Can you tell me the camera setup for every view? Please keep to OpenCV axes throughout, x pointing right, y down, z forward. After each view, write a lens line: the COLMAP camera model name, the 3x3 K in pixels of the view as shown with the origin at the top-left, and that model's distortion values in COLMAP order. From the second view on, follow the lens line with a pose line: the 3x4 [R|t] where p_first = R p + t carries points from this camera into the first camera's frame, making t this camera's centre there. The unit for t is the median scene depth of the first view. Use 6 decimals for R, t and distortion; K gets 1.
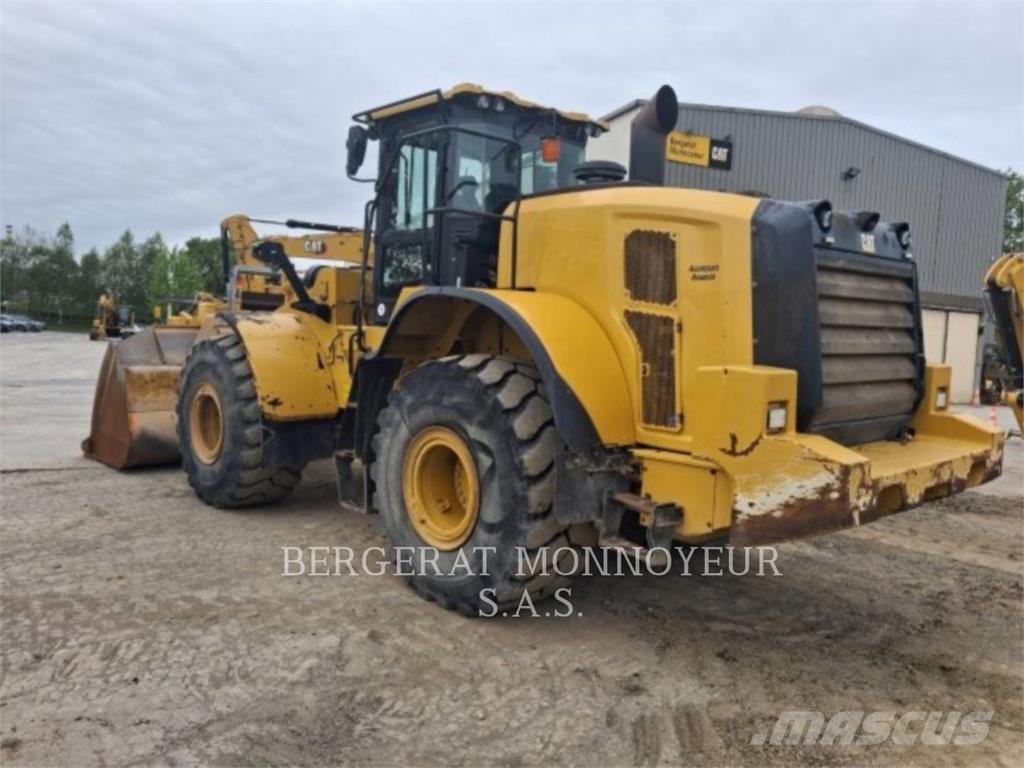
lens RADIAL K [[772.3, 0, 535.1], [0, 772.3, 392.4], [0, 0, 1]] dist [0.015328, -0.005030]
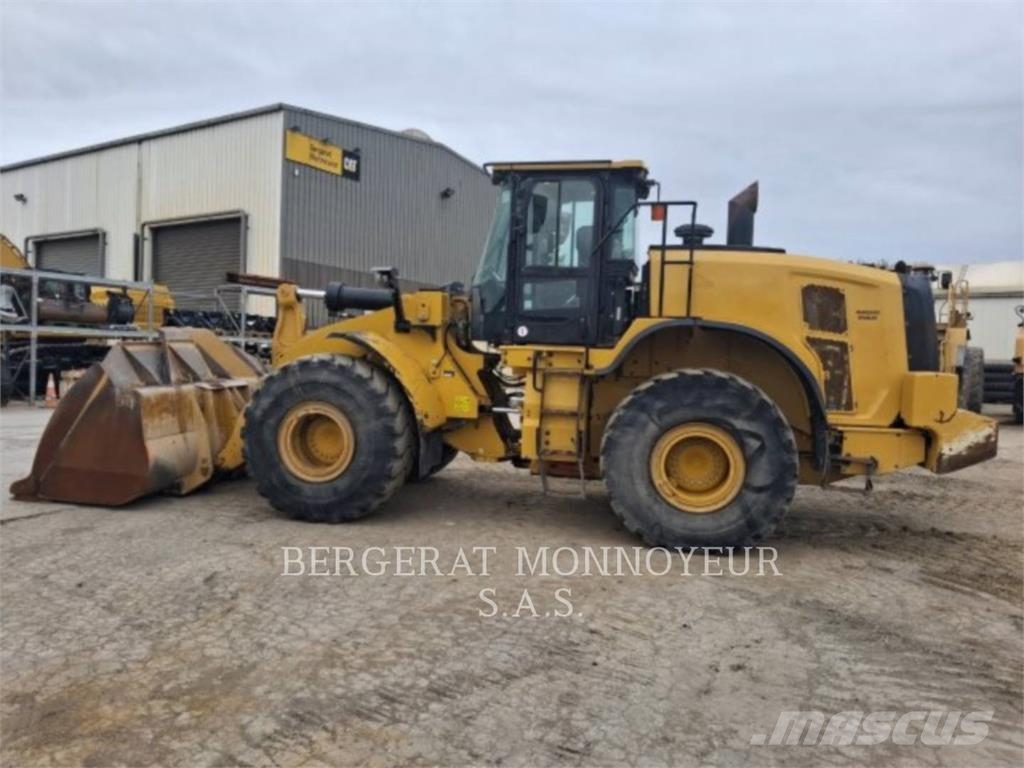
lens RADIAL K [[772.3, 0, 511.2], [0, 772.3, 381.8], [0, 0, 1]] dist [0.015328, -0.005030]
pose [[0.838666, -0.039533, 0.543209, -1.199784], [0.045183, 0.998974, 0.002945, -0.048585], [-0.542769, 0.022074, 0.839592, 0.035485]]
